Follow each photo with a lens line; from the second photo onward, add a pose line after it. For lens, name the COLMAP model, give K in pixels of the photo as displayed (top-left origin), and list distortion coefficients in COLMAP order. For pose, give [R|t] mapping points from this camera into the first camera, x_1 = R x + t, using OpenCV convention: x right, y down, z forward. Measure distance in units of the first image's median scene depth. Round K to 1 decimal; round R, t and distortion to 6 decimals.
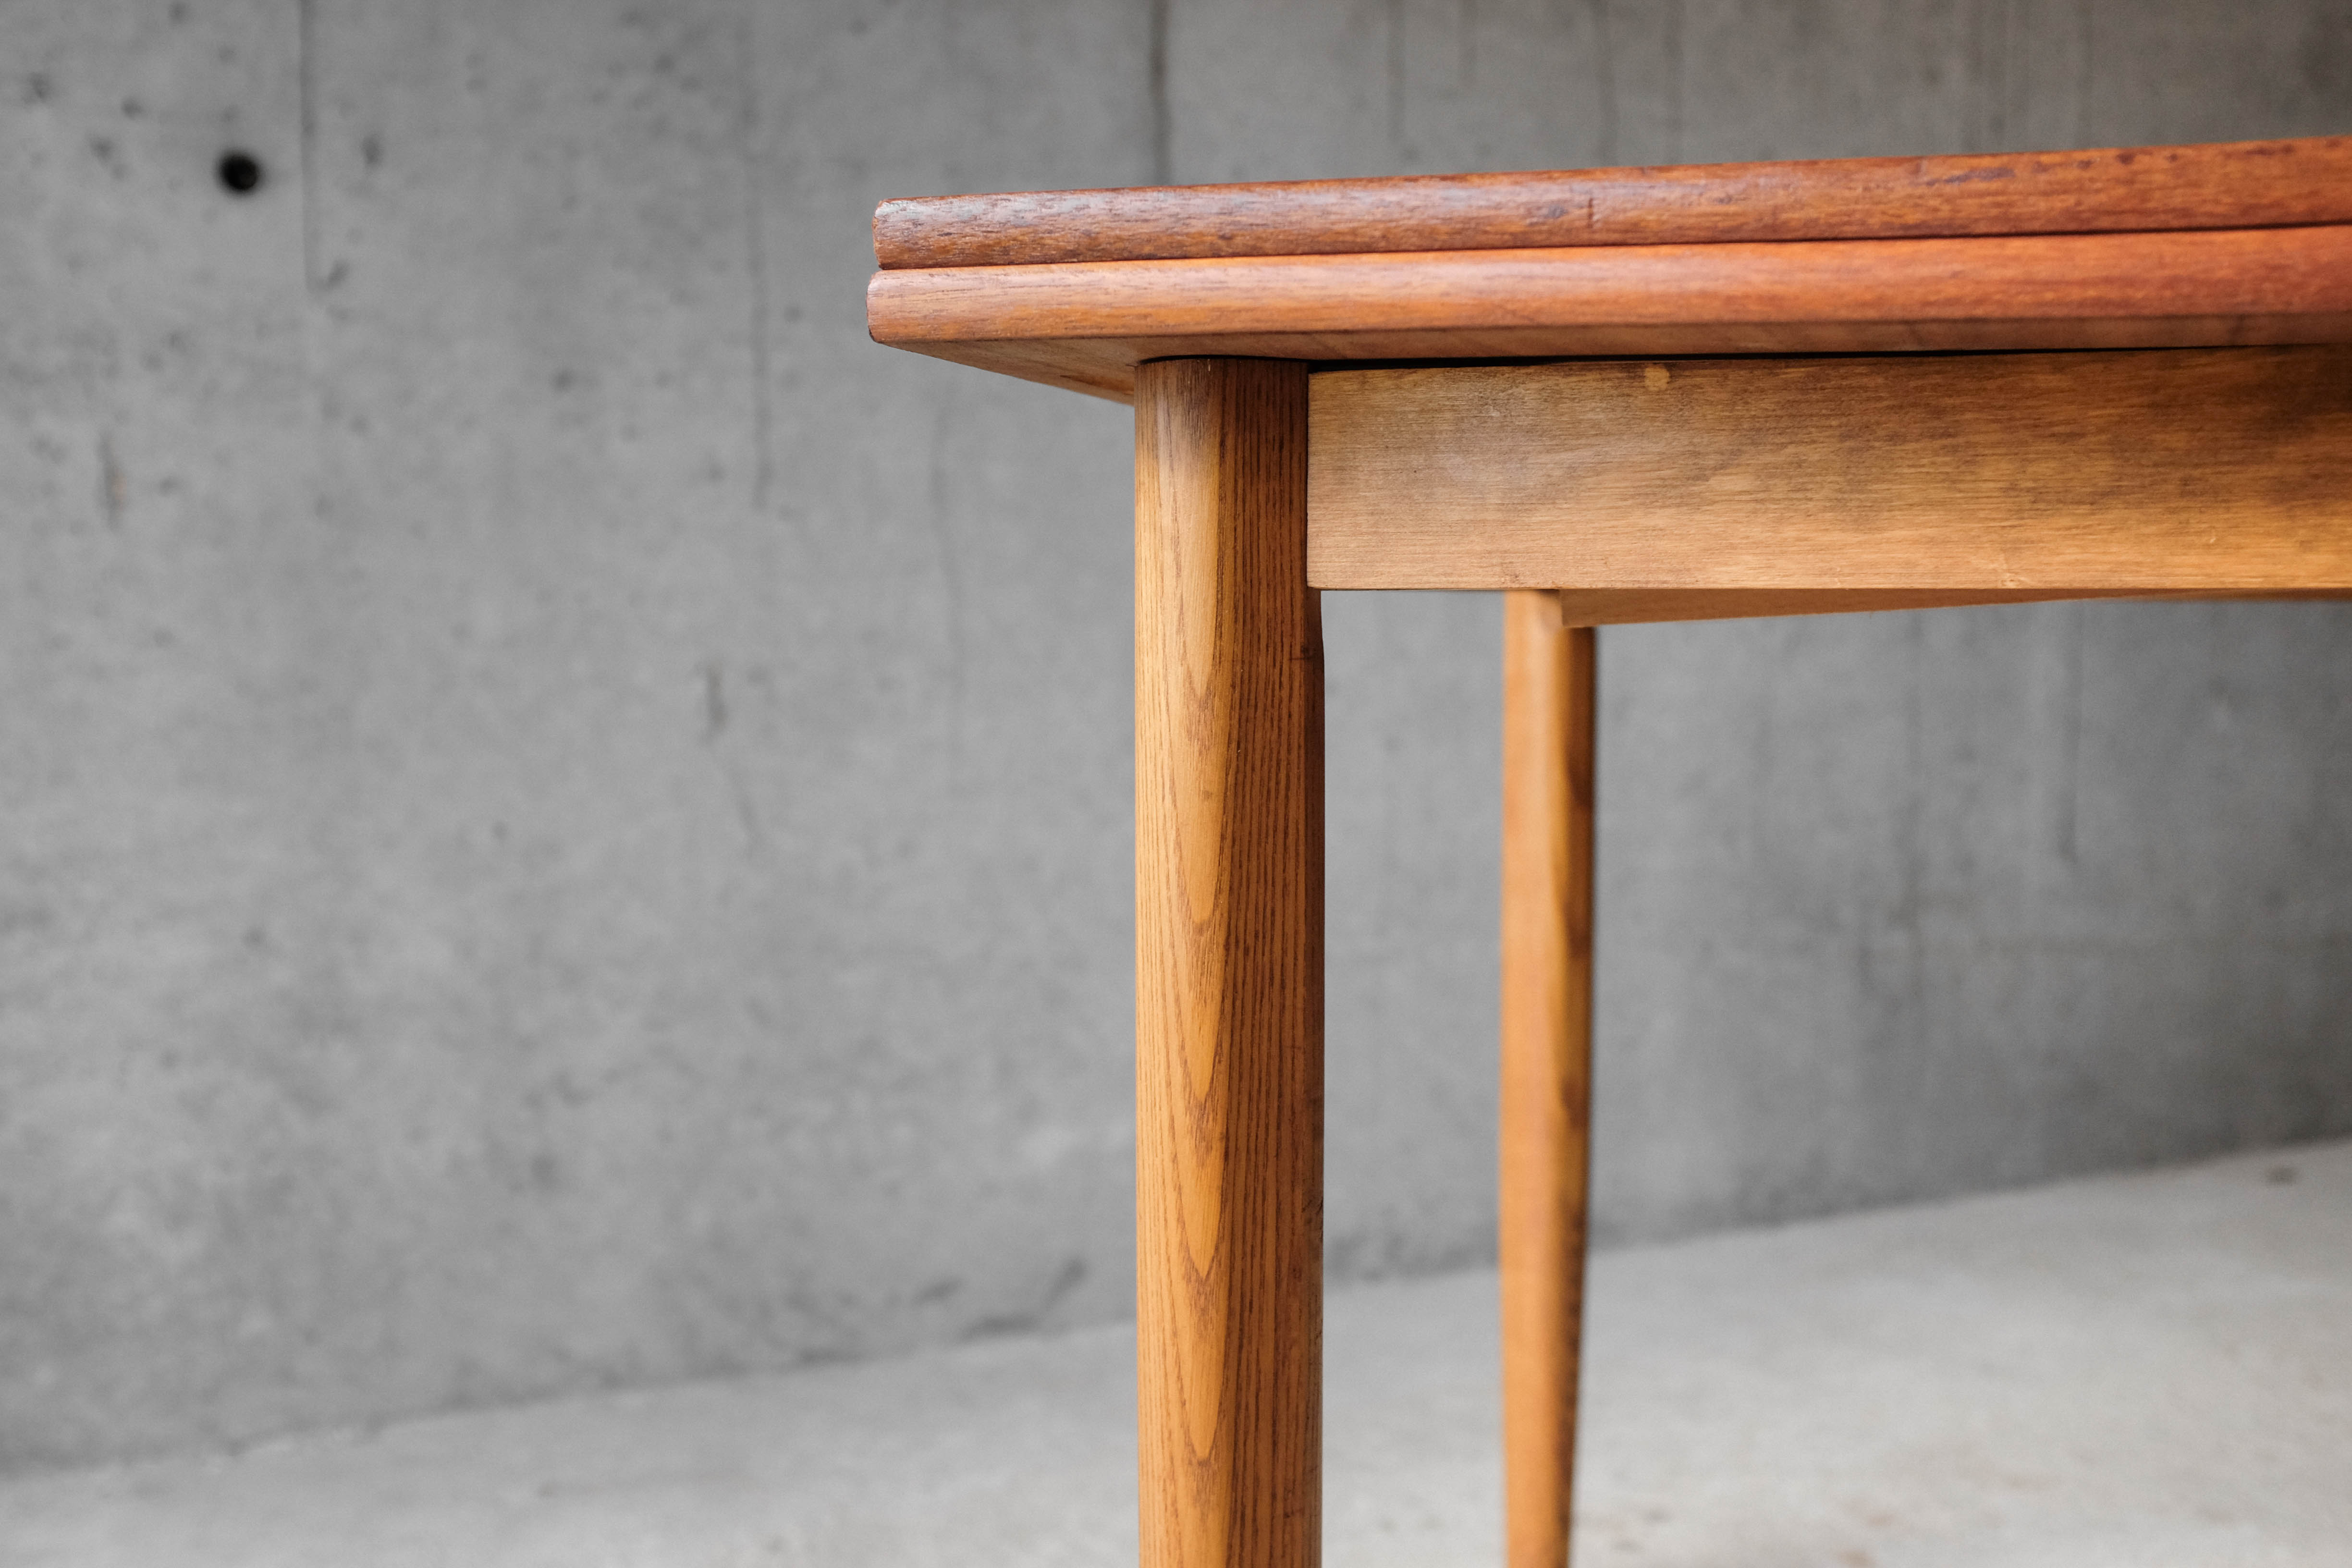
lens RADIAL K [[2382.7, 0, 1170.1], [0, 2382.7, 781.3], [0, 0, 1]] dist [-0.047528, 0.000000]
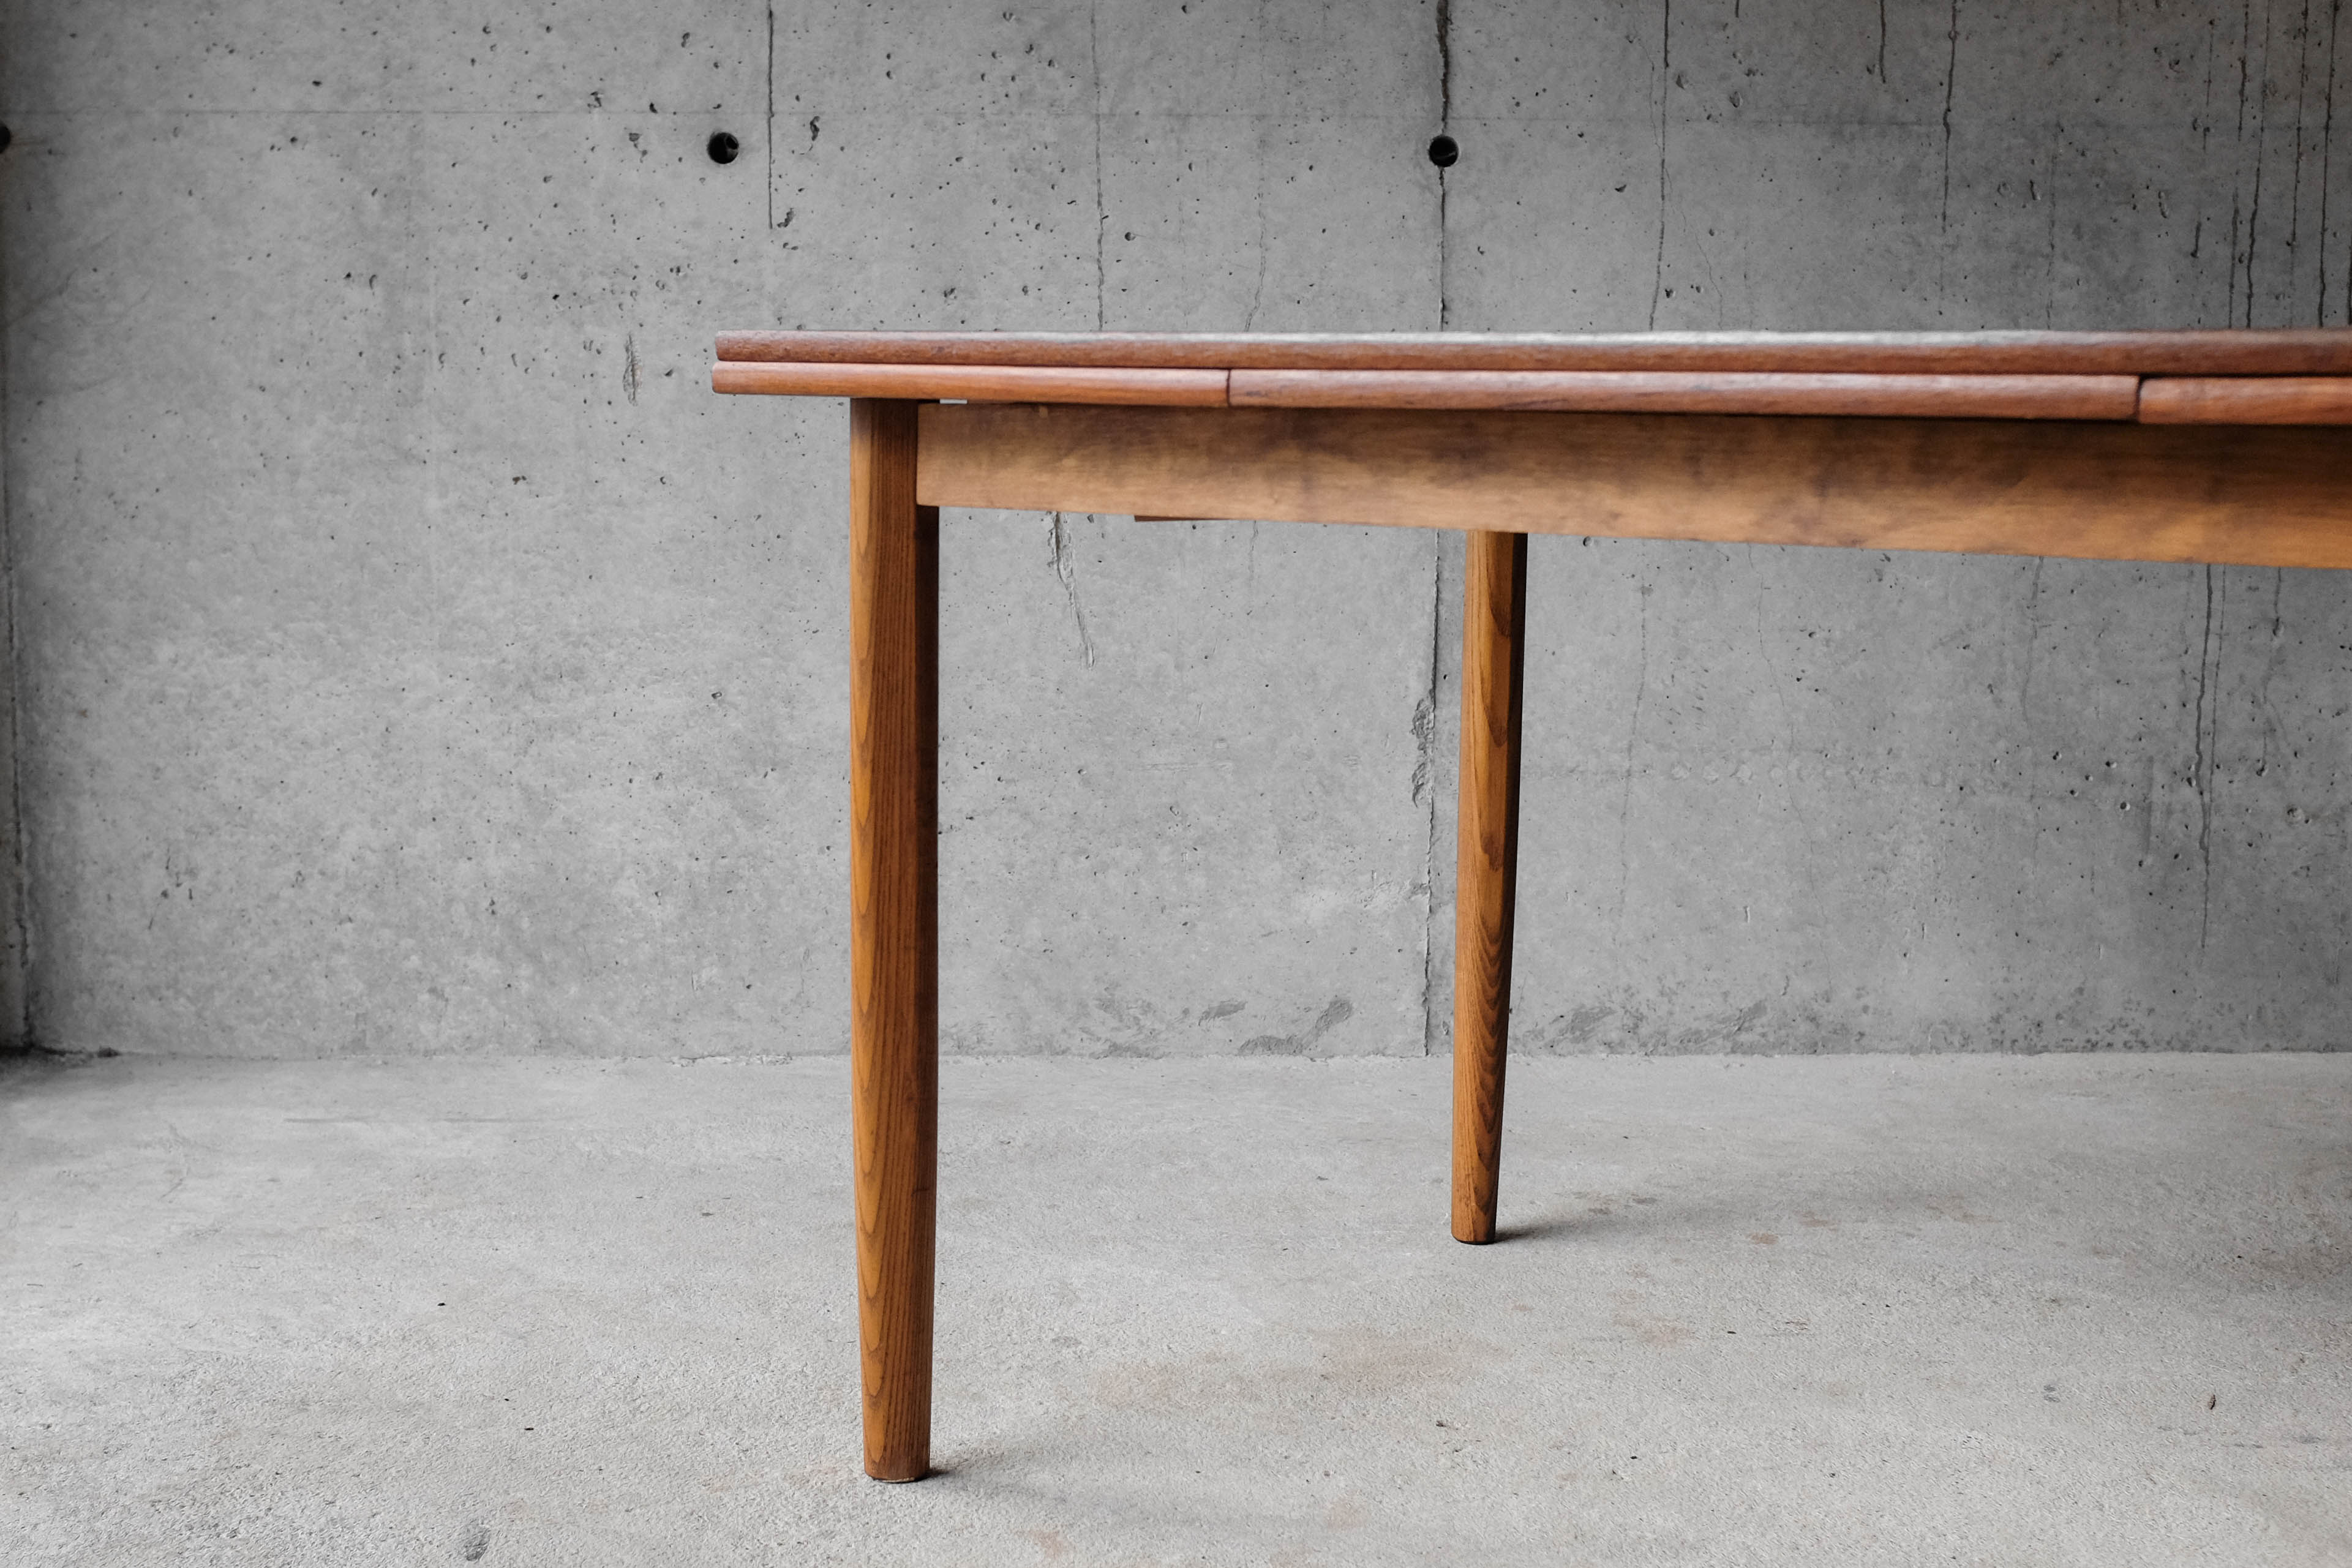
lens RADIAL K [[3064.7, 0, 1016.8], [0, 3064.7, 795.7], [0, 0, 1]] dist [-0.074950, 0.000000]
pose [[0.919453, 0.063145, -0.388096, 0.467757], [-0.040708, 0.997004, 0.065773, -0.001296], [0.391087, -0.044676, 0.919269, -0.581926]]
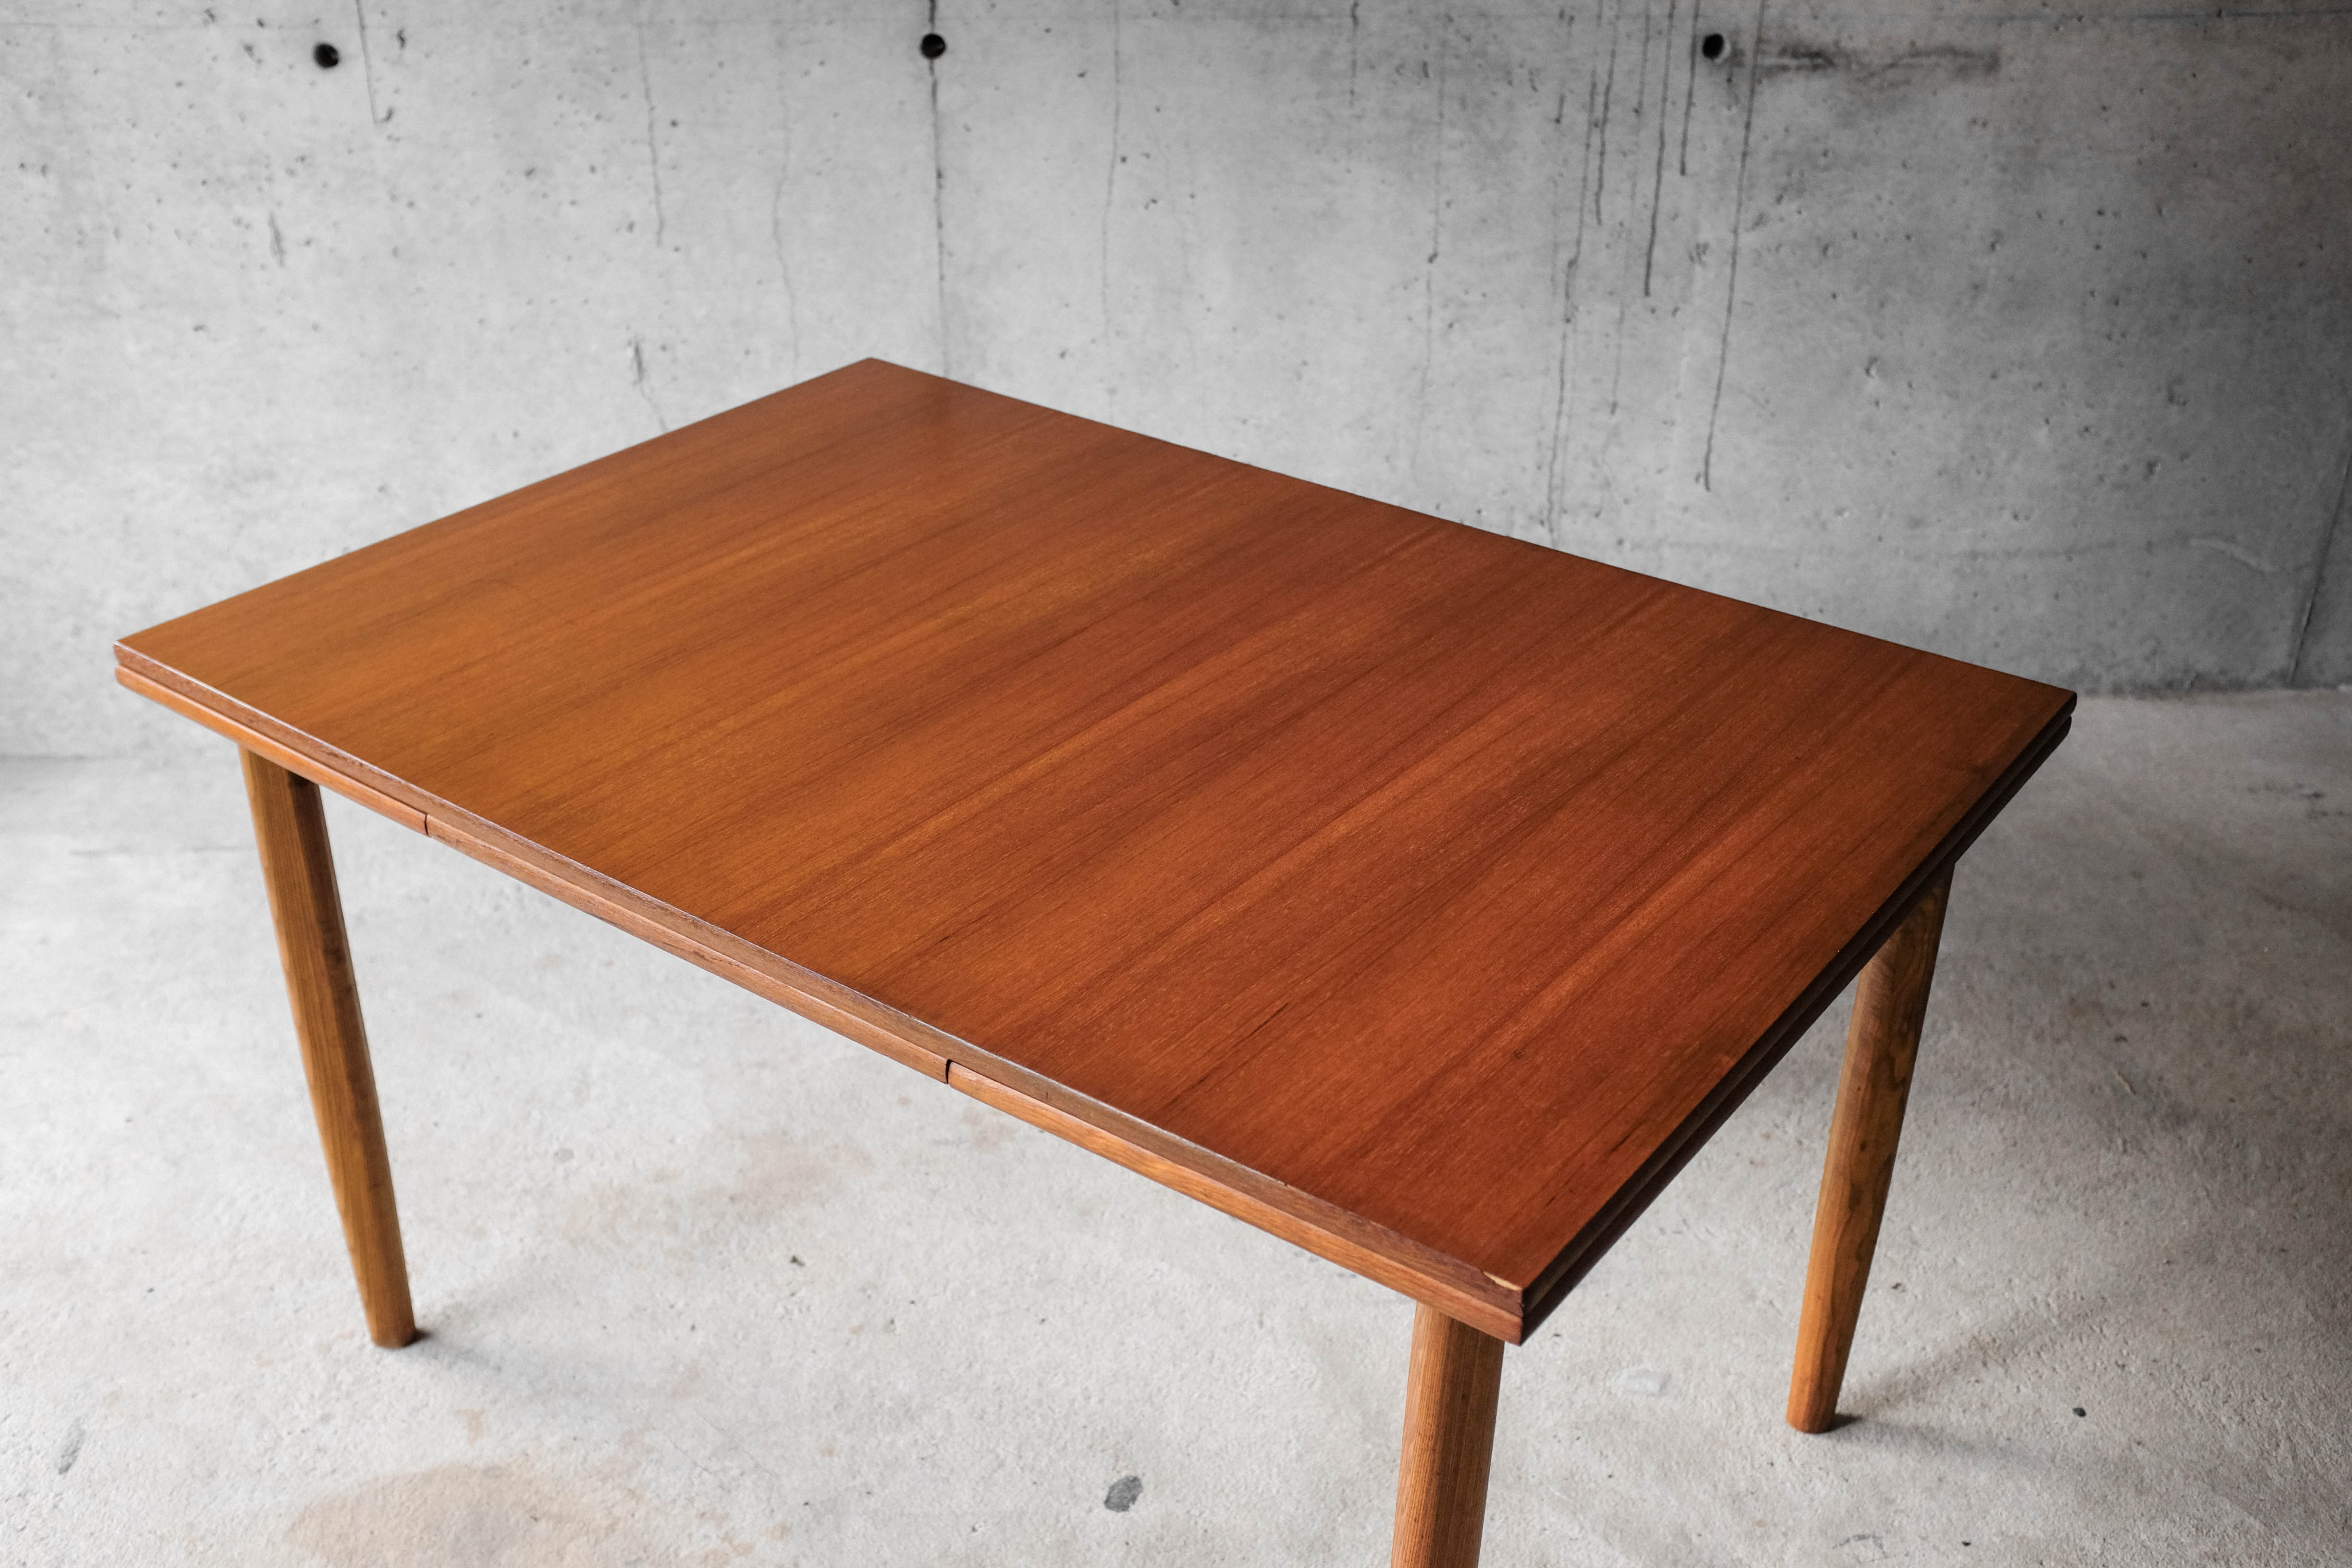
lens RADIAL K [[2382.7, 0, 1179.2], [0, 2382.7, 799.4], [0, 0, 1]] dist [-0.047528, 0.000000]
pose [[0.940790, 0.178478, -0.288201, 0.712488], [-0.043228, 0.906398, 0.420207, -0.483623], [0.336222, -0.382868, 0.860446, -0.413967]]
